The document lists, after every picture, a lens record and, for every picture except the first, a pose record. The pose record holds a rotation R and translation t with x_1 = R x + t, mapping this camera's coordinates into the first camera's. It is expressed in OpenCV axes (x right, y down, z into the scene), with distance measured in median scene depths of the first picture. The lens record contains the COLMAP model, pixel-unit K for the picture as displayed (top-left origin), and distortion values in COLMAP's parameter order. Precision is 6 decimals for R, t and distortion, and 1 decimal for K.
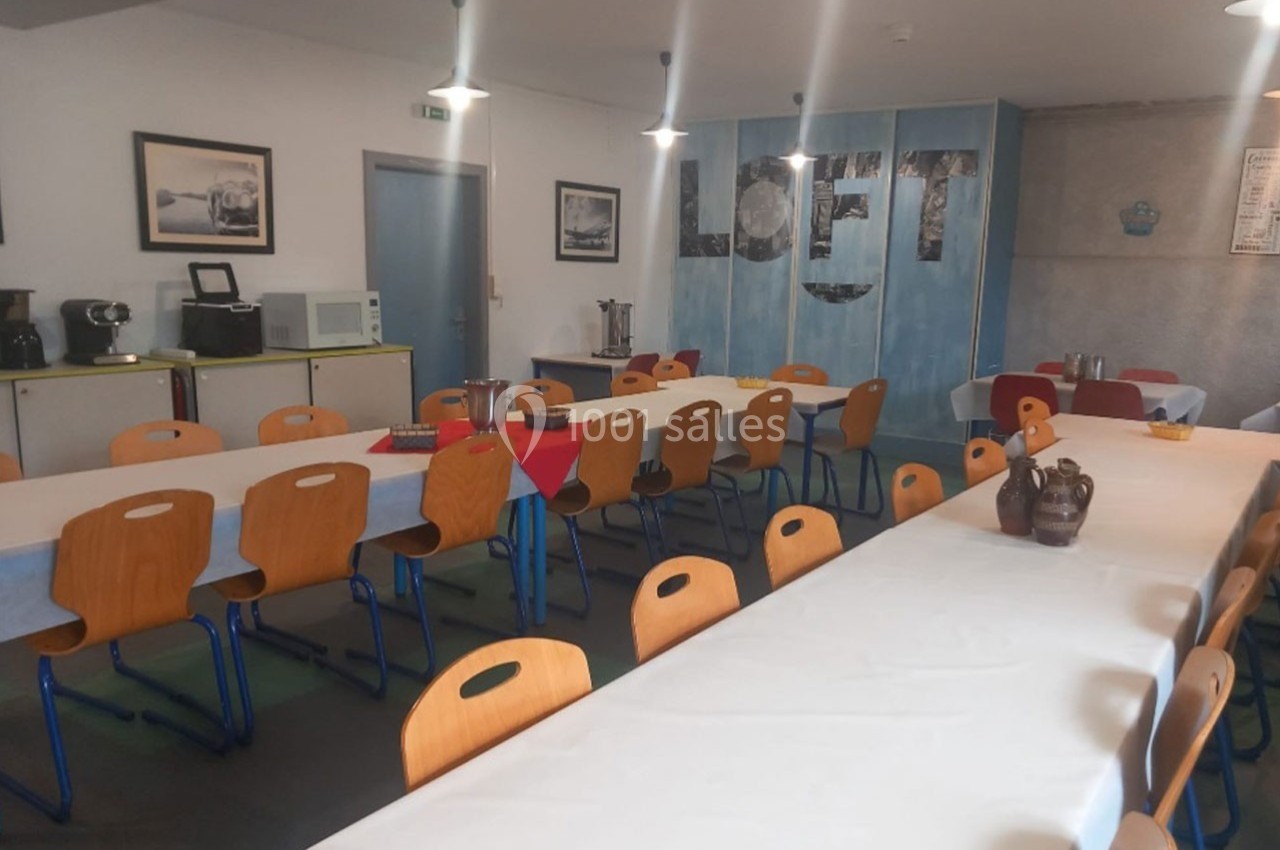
lens RADIAL K [[929.1, 0, 640.0], [0, 929.1, 425.0], [0, 0, 1]] dist [-0.001737, -0.064527]
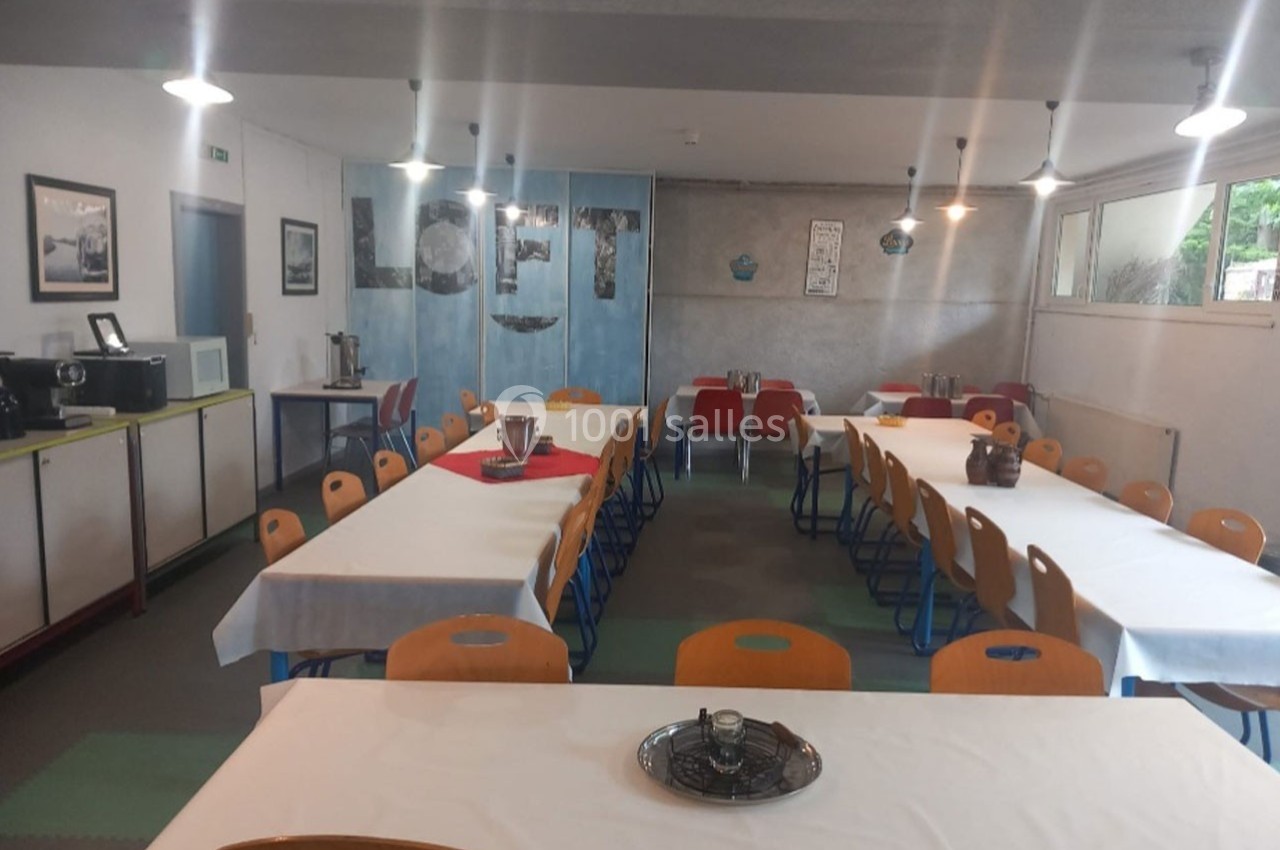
lens RADIAL K [[929.1, 0, 640.0], [0, 929.1, 425.0], [0, 0, 1]] dist [-0.001737, -0.064527]
pose [[0.840885, -0.066101, 0.537162, -0.315015], [0.071425, 0.997386, 0.010923, -0.019438], [-0.536480, 0.029182, 0.843408, -0.056200]]
